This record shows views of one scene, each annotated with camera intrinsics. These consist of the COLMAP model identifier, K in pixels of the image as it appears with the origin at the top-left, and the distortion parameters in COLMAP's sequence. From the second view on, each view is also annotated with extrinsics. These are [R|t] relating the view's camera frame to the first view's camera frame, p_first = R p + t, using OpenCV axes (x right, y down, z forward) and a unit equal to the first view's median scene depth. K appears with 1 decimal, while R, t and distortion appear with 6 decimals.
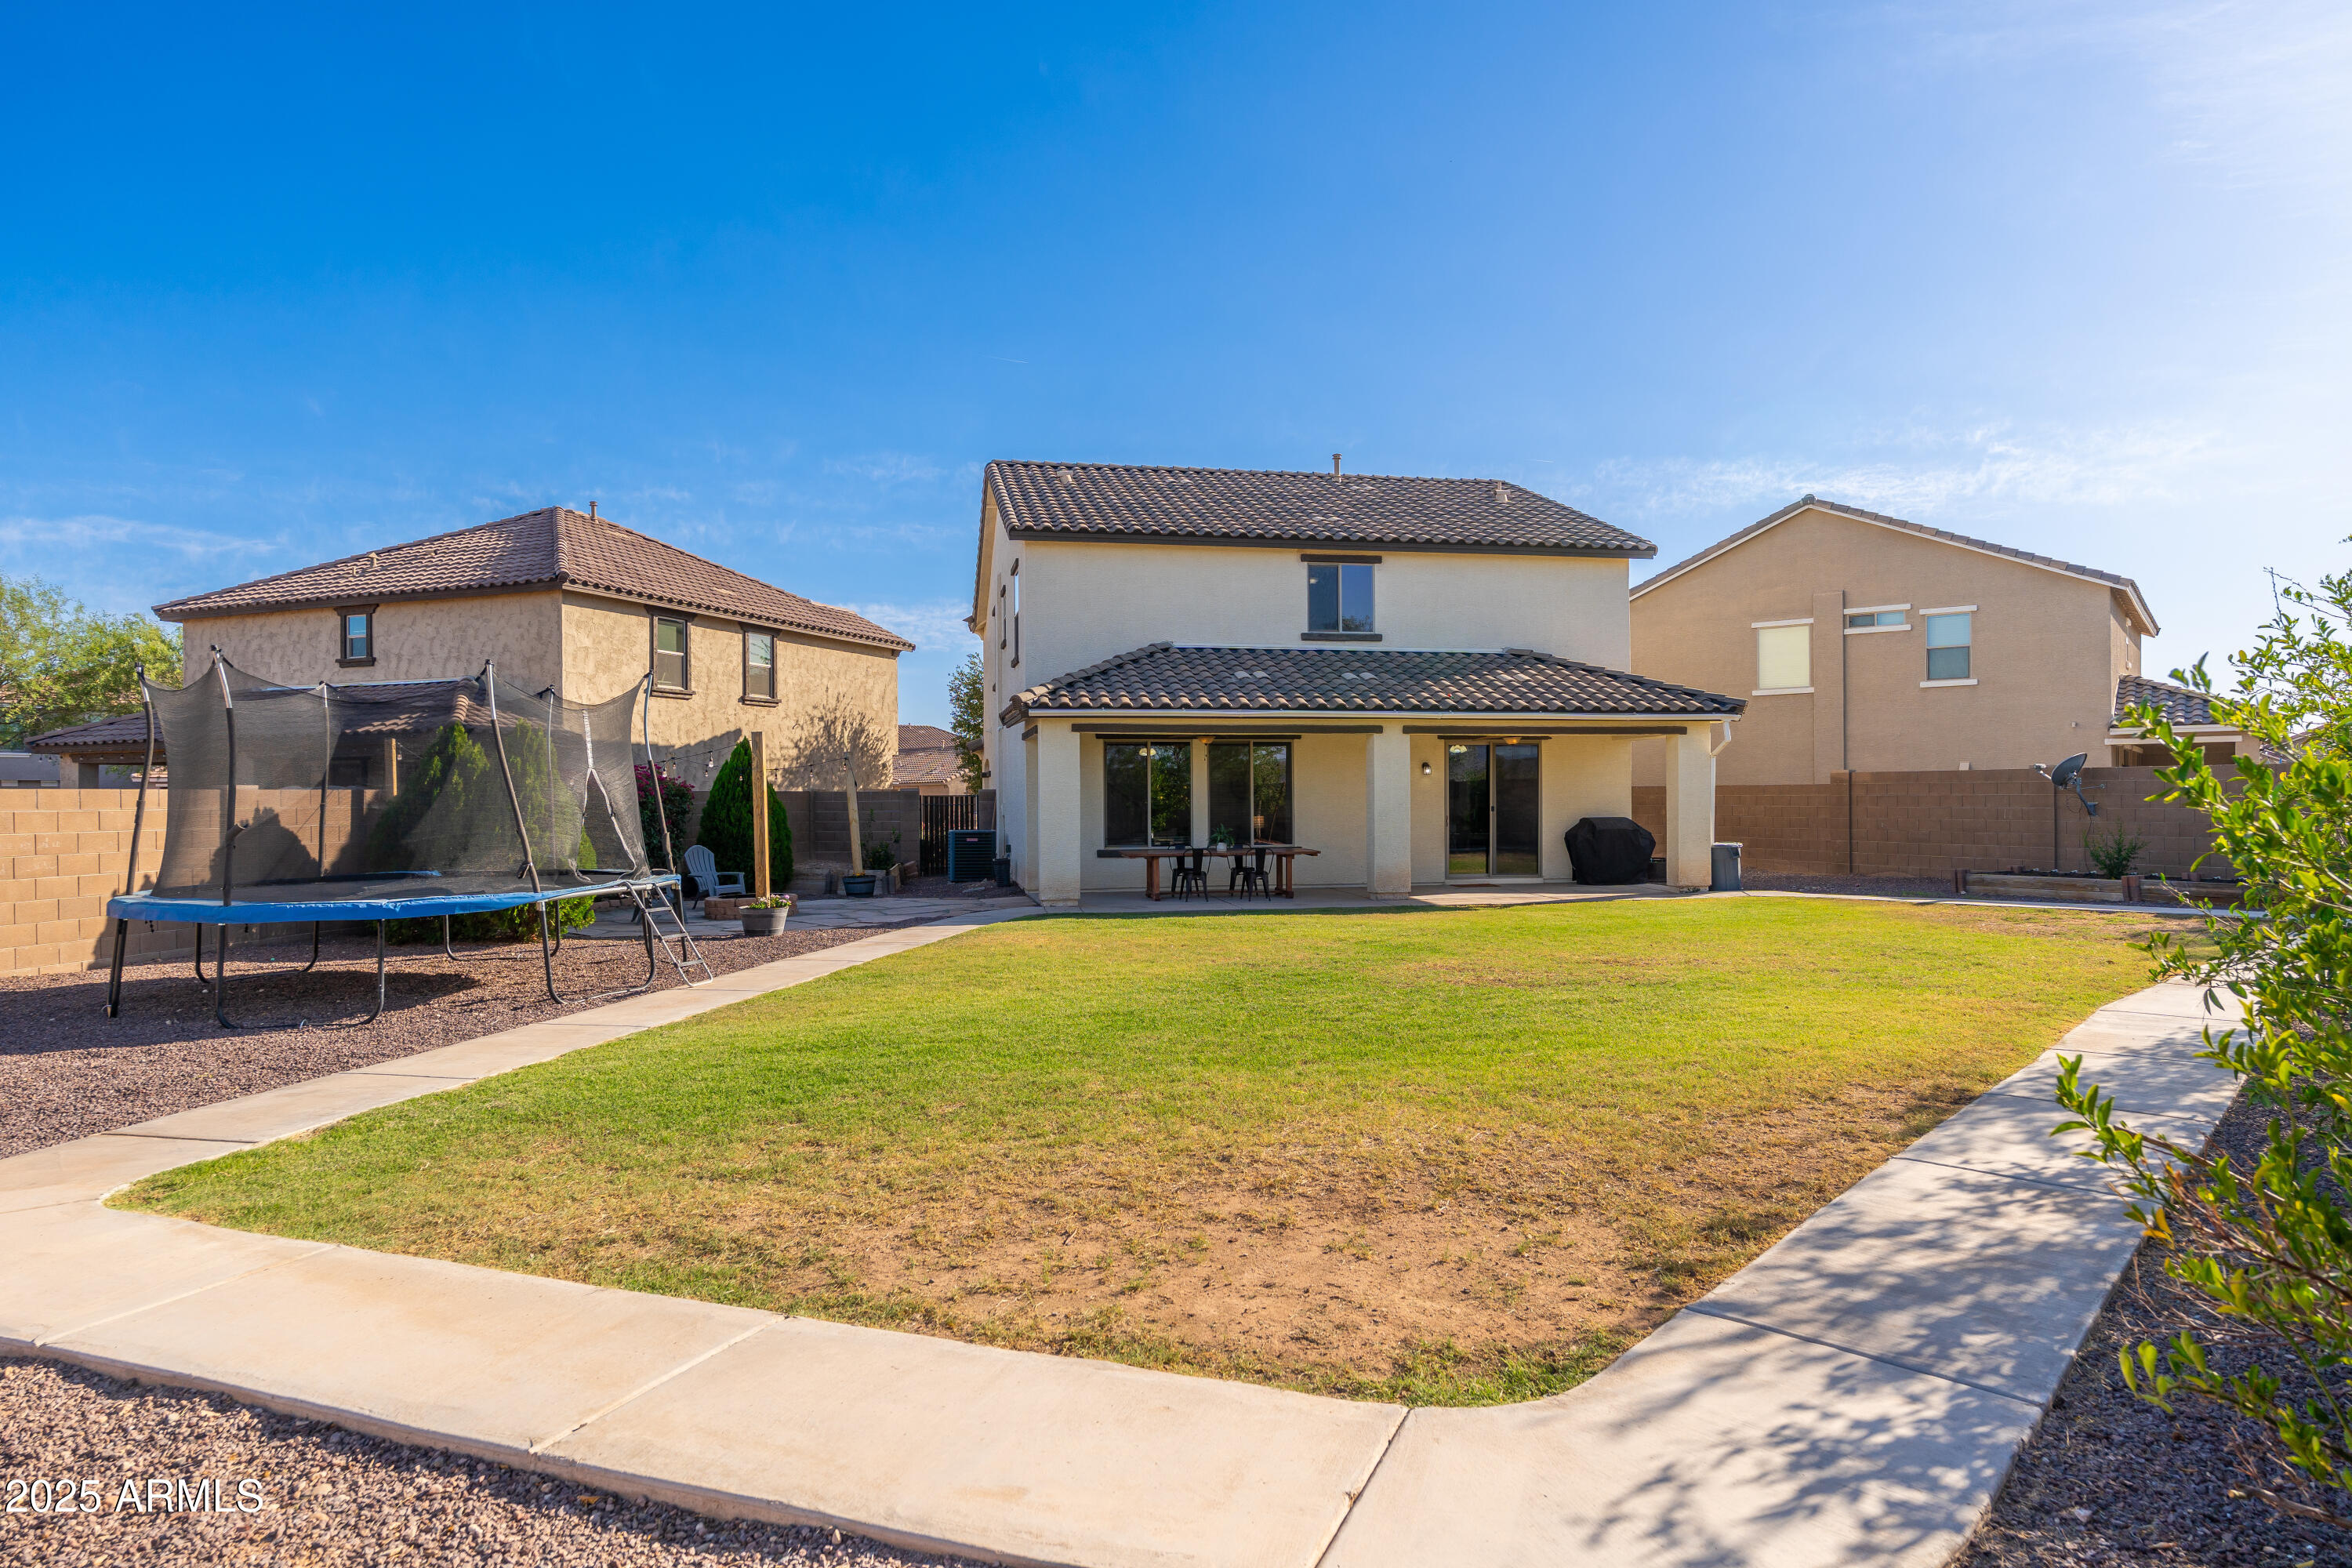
lens RADIAL K [[1377.6, 0, 1176.0], [0, 1377.6, 784.0], [0, 0, 1]] dist [-0.000601, 0.000953]
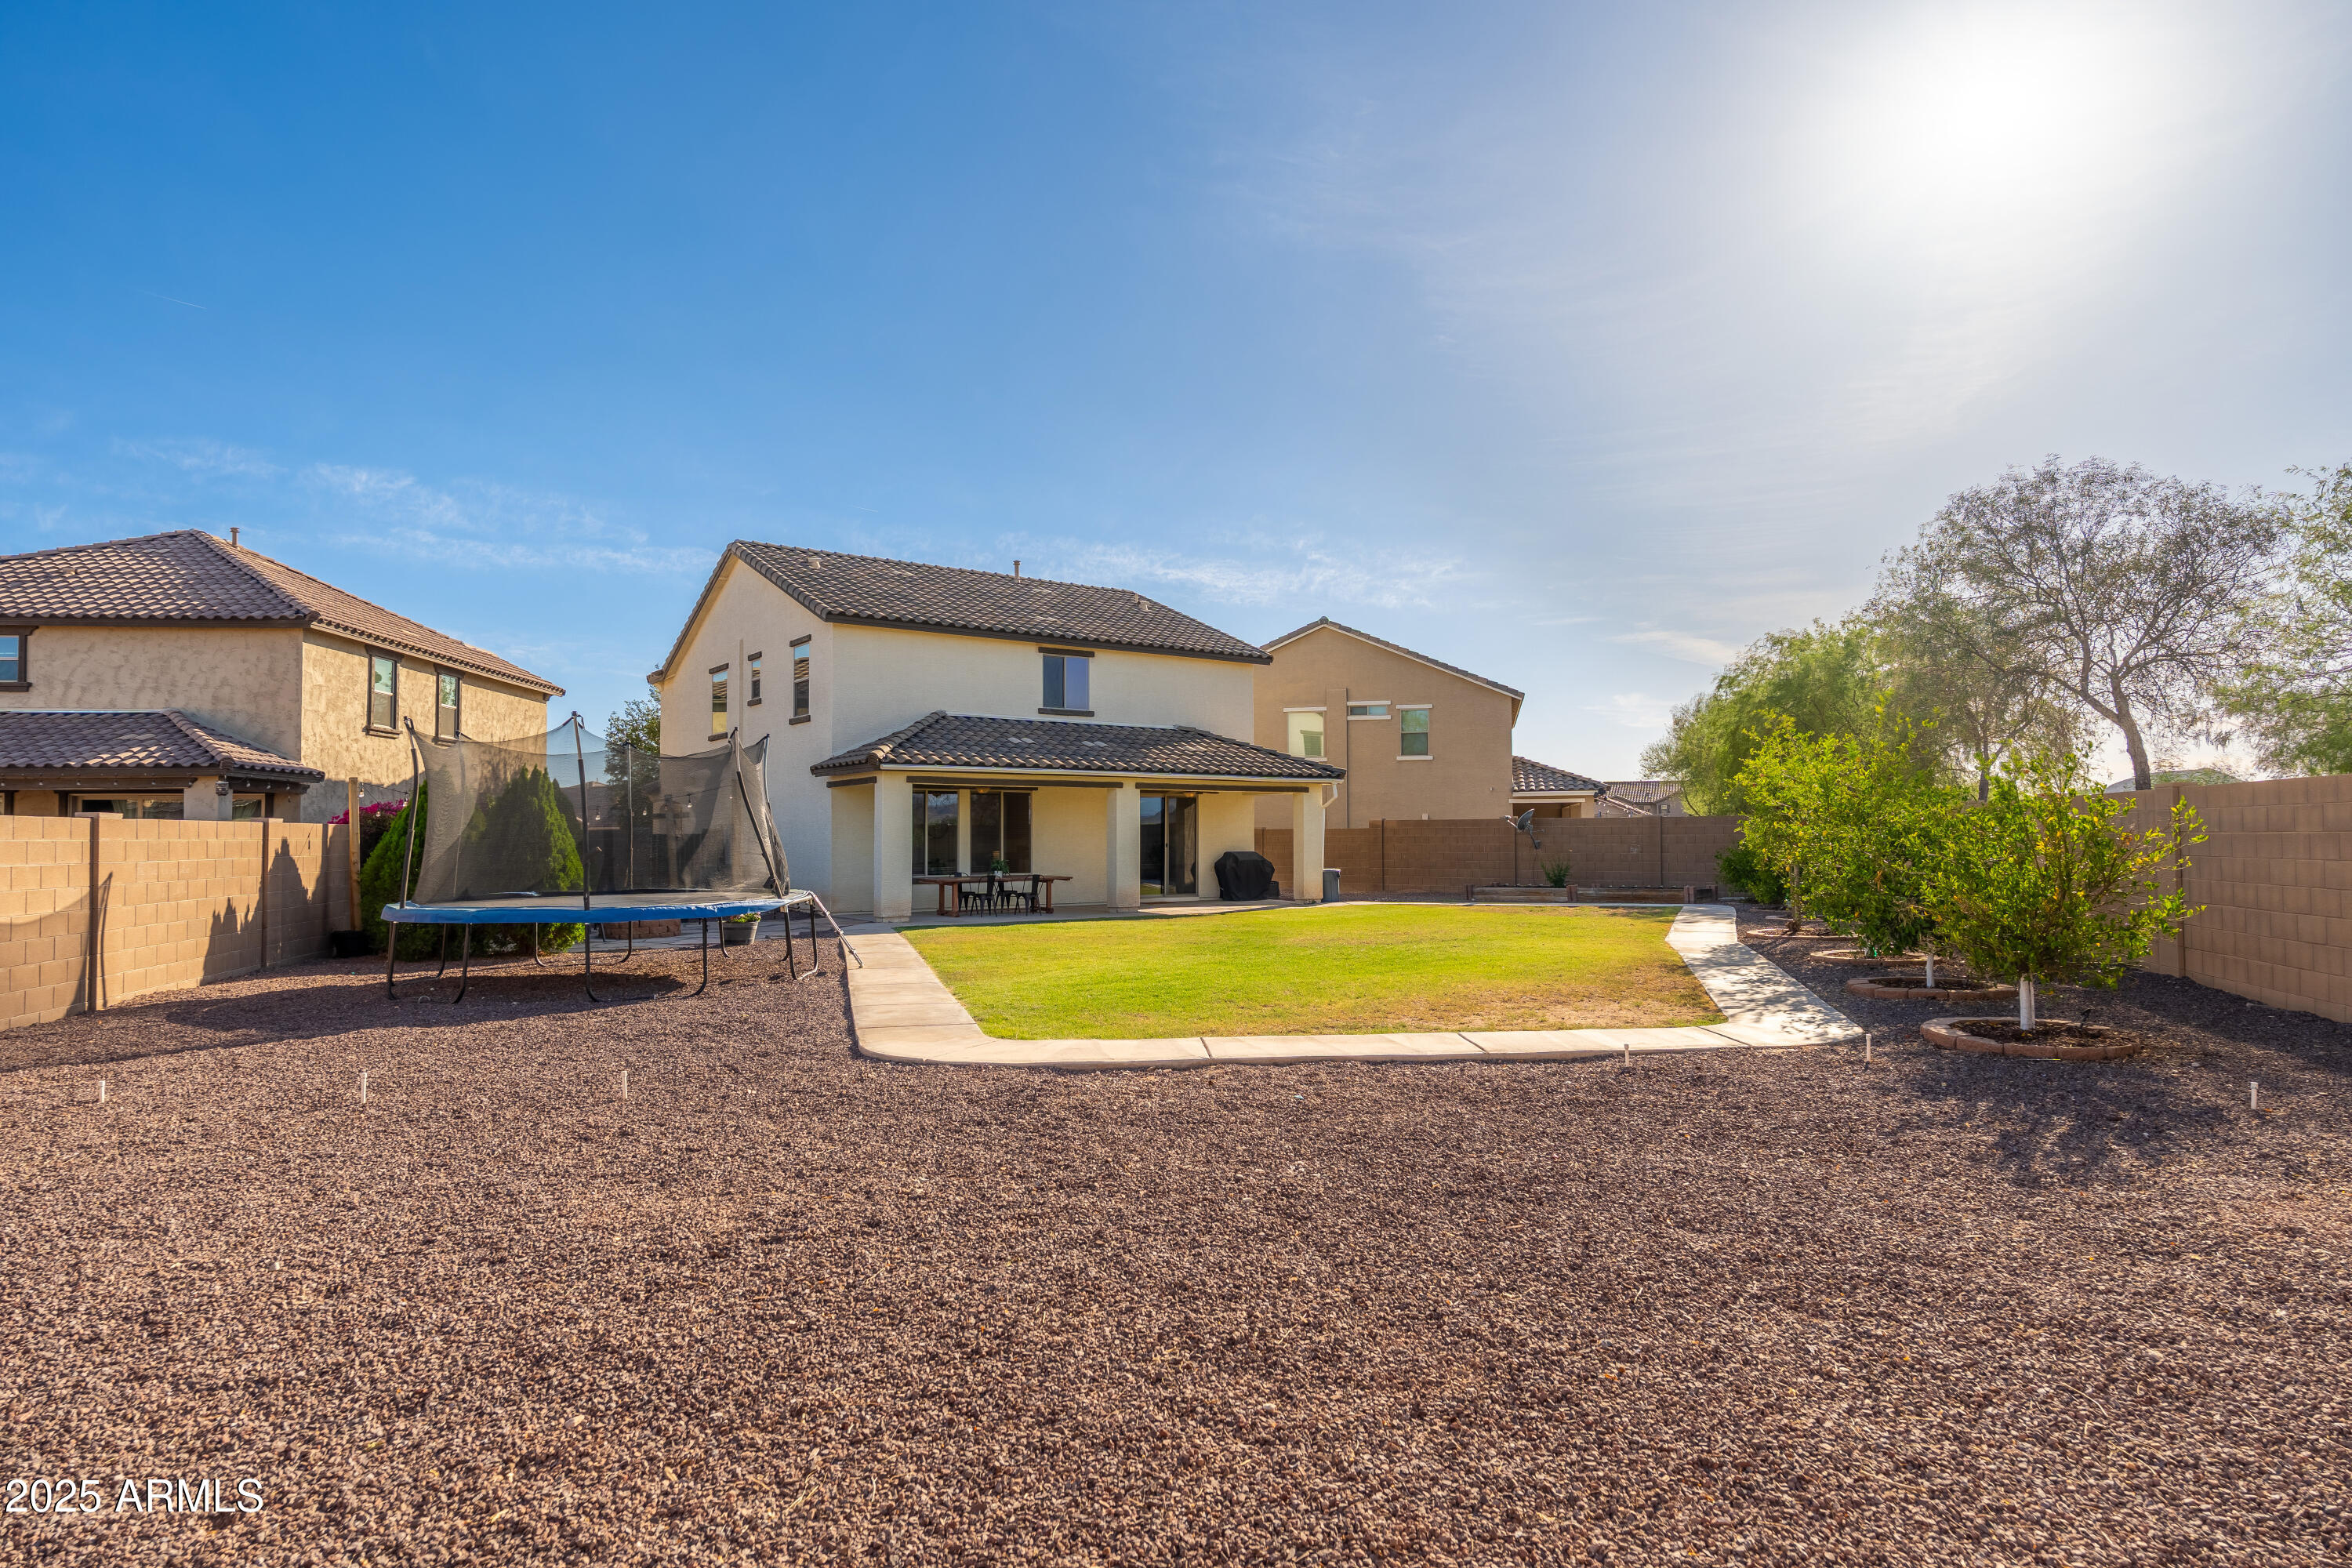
lens RADIAL K [[1322.9, 0, 1176.0], [0, 1322.9, 784.0], [0, 0, 1]] dist [-0.006099, -0.000700]
pose [[0.905197, 0.020701, 0.424487, -0.307199], [-0.006701, 0.999384, -0.034446, 0.002920], [-0.424939, 0.028336, 0.904778, -0.164650]]
